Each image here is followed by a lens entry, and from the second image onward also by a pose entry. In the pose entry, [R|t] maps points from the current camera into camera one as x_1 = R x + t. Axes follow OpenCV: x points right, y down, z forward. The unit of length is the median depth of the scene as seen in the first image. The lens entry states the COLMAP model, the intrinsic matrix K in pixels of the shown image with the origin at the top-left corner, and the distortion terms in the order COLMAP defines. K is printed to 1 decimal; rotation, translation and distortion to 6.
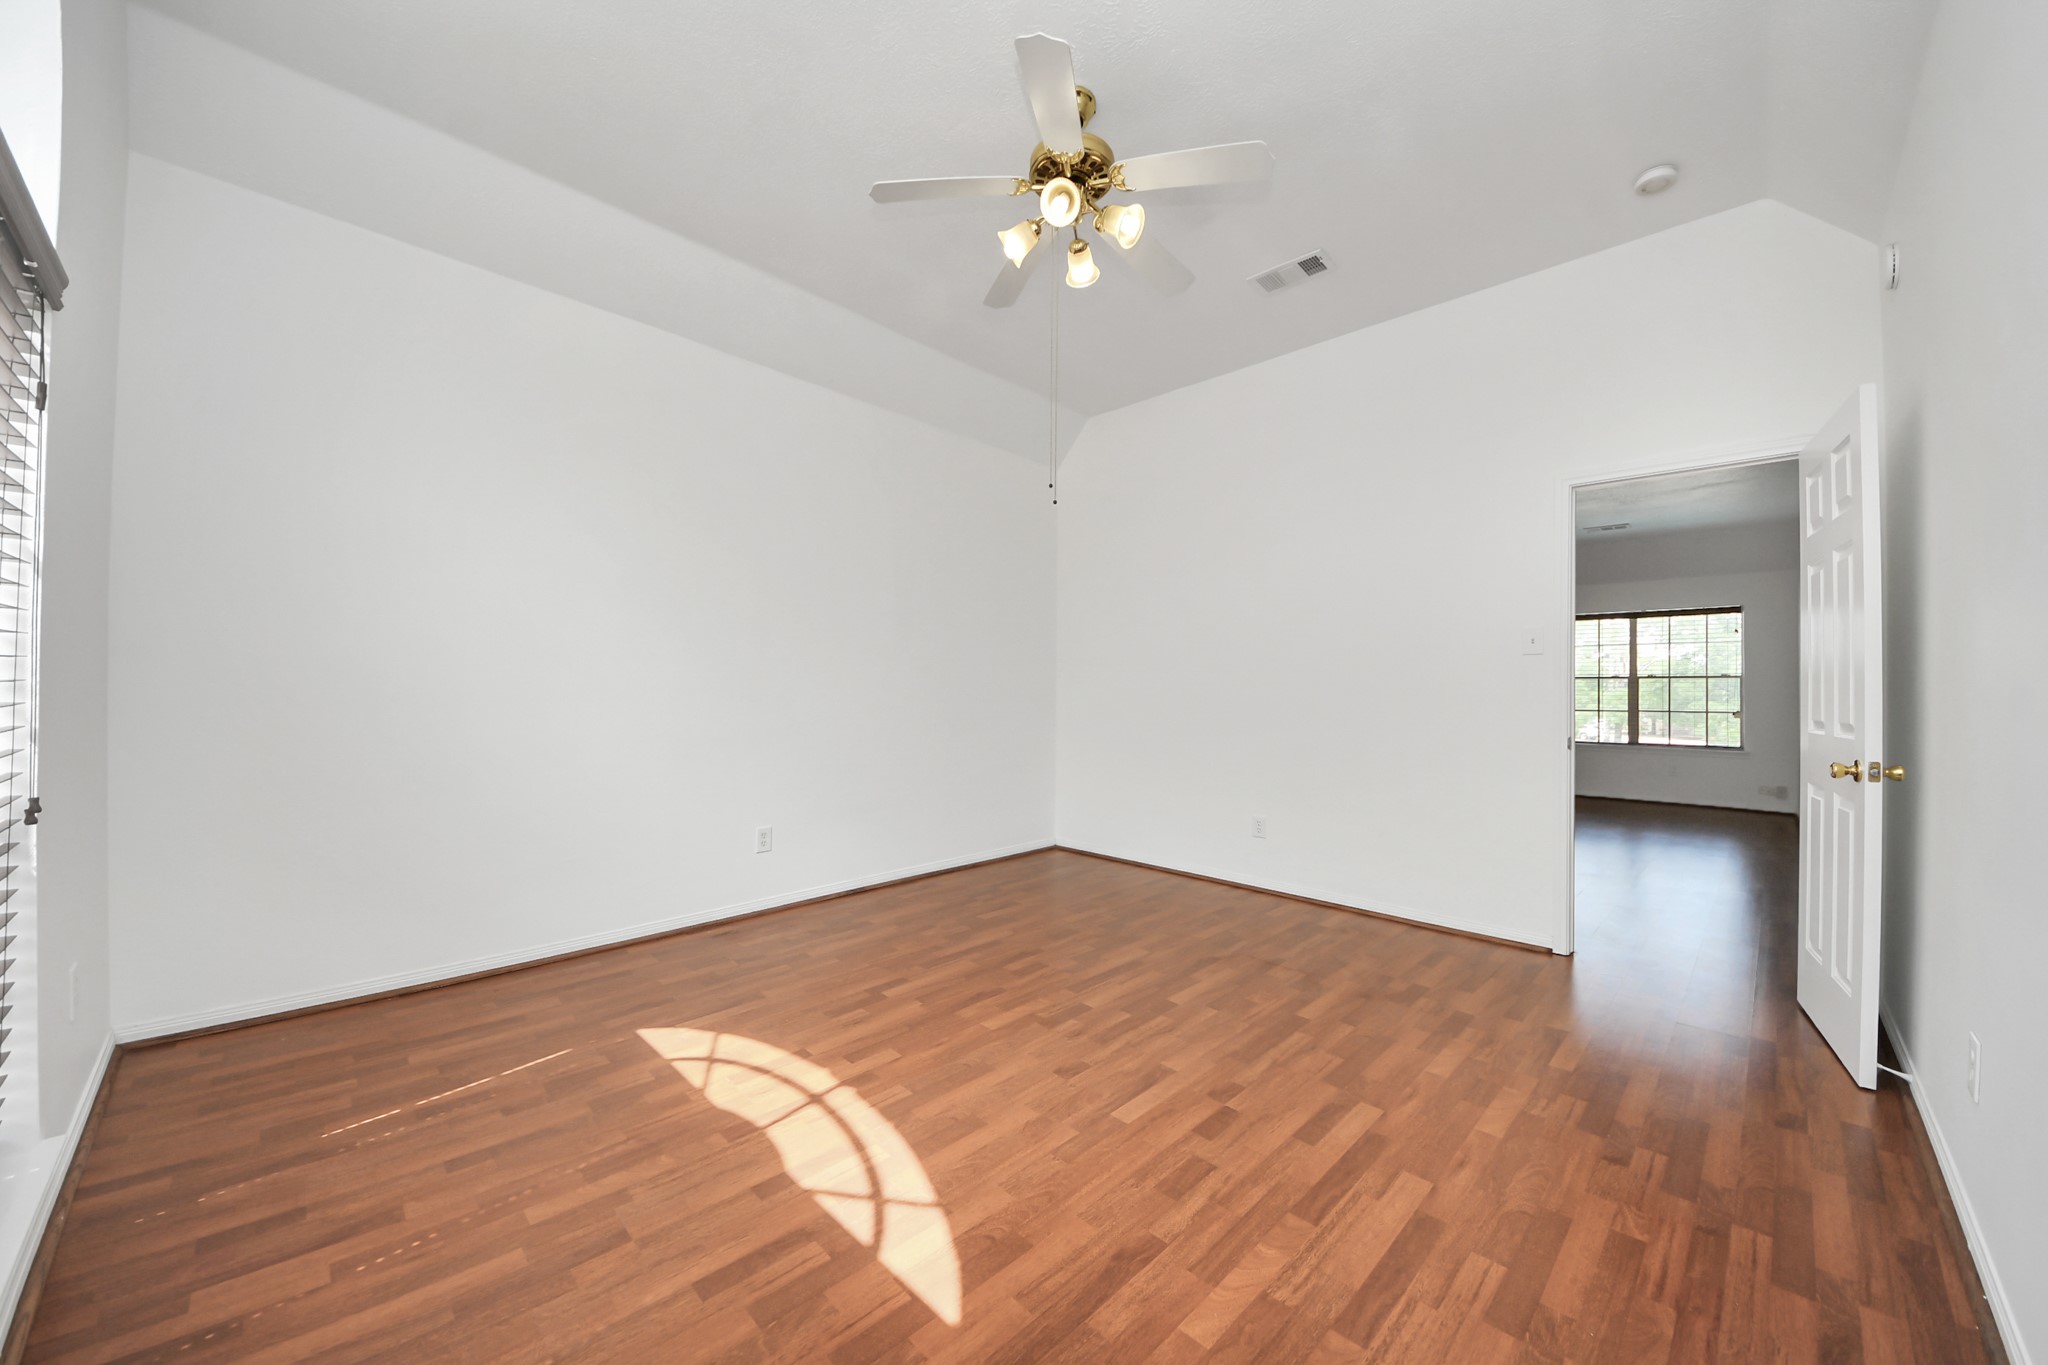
lens RADIAL K [[748.5, 0, 1024.0], [0, 748.5, 682.5], [0, 0, 1]] dist [0.054075, -0.035323]
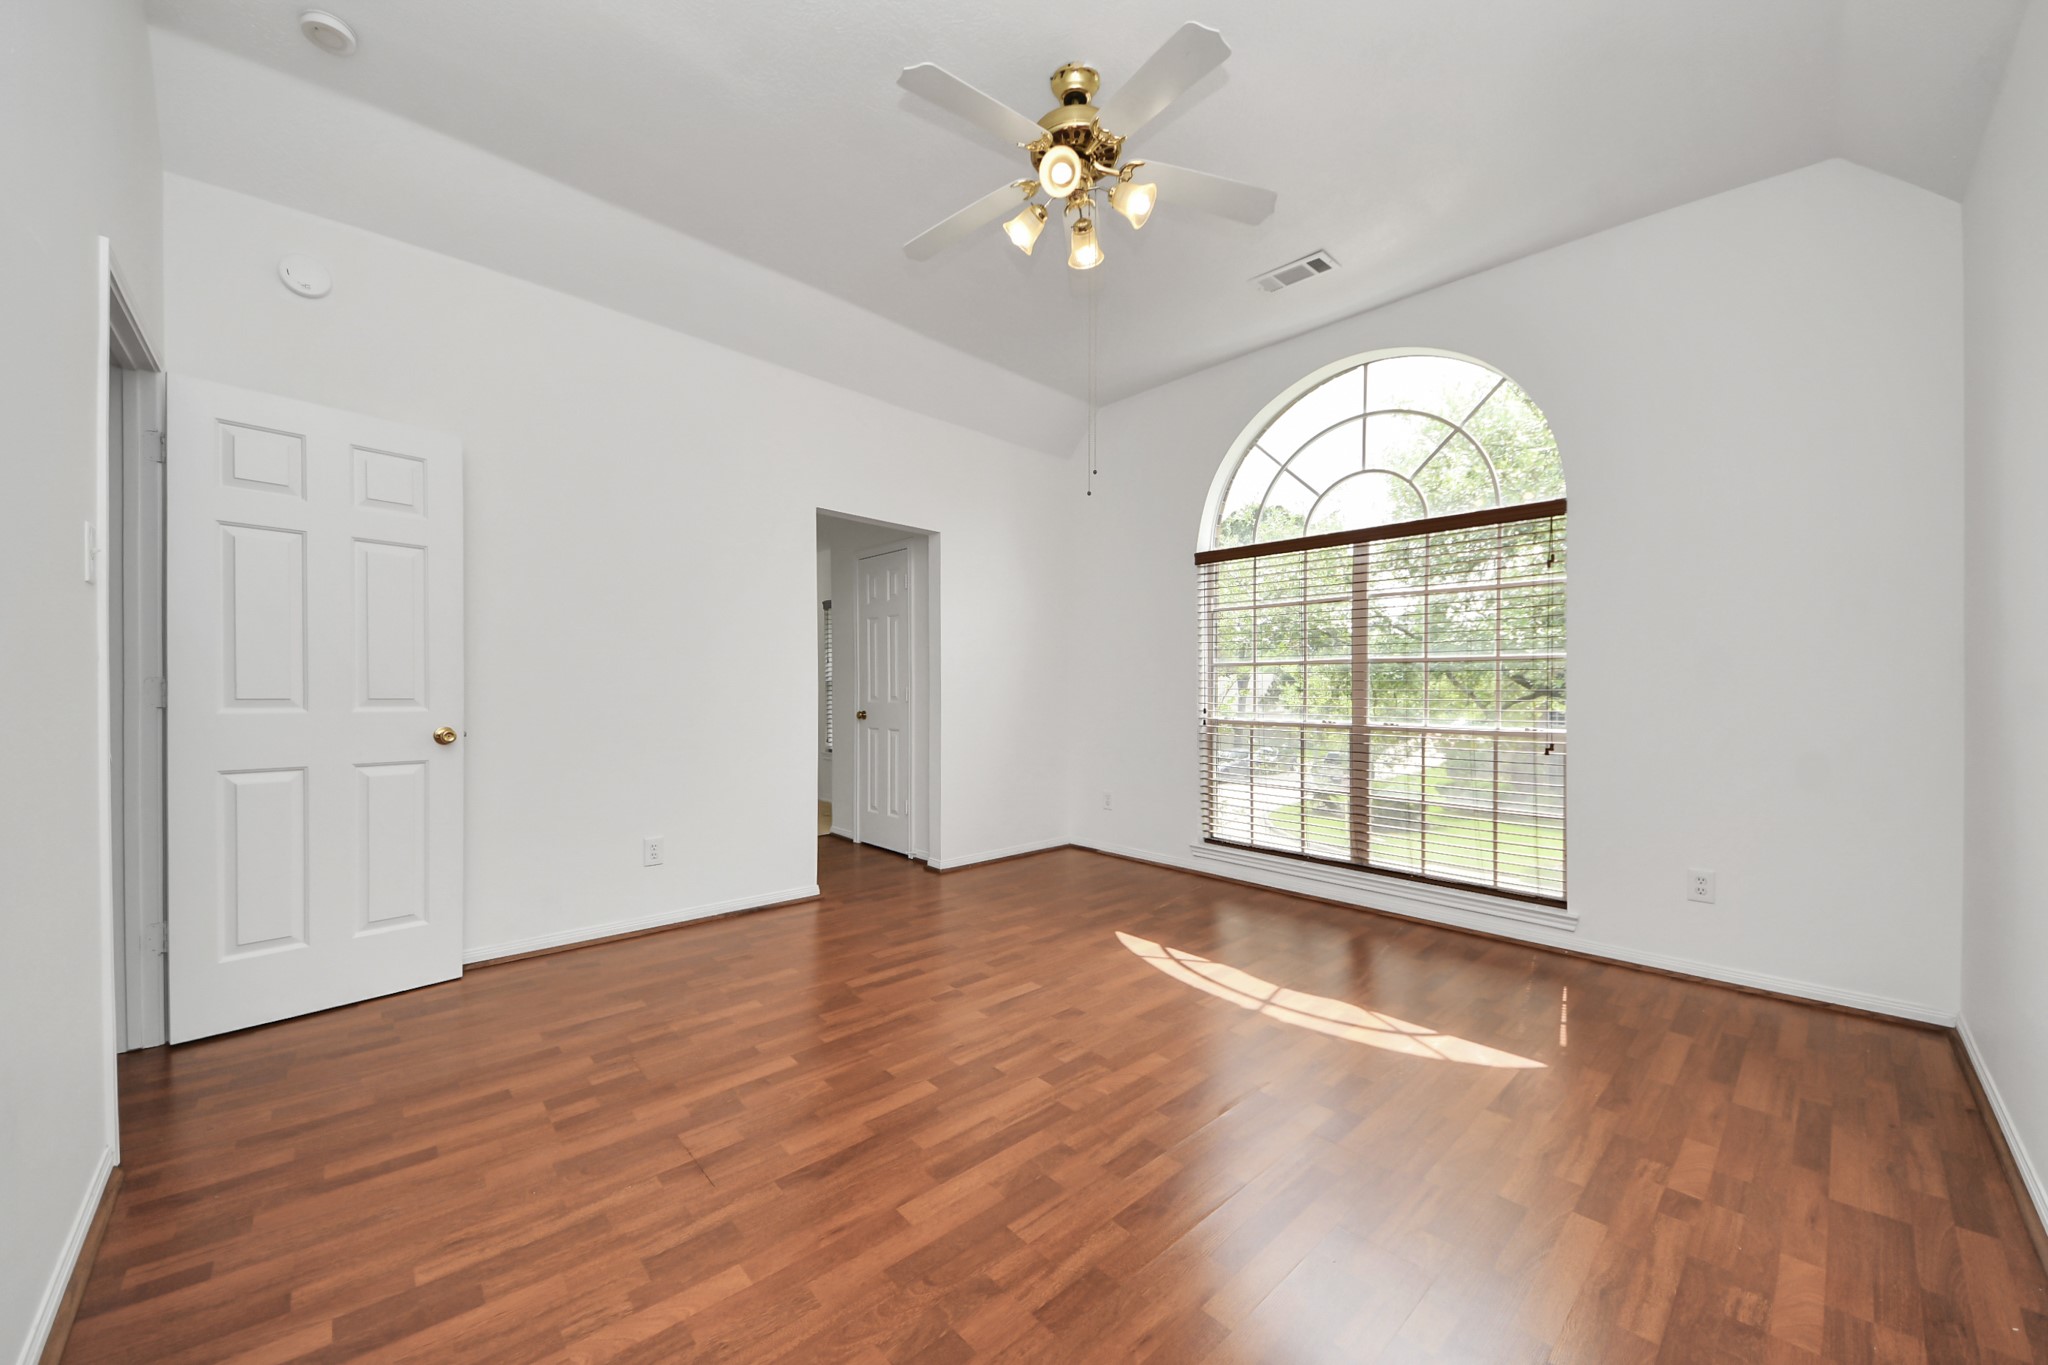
lens RADIAL K [[748.5, 0, 1024.0], [0, 748.5, 682.5], [0, 0, 1]] dist [0.054075, -0.035323]
pose [[-0.999719, -0.019044, 0.014094, 0.130819], [-0.019341, 0.999587, -0.021235, 0.038671], [-0.013683, -0.021501, -0.999675, 2.283158]]
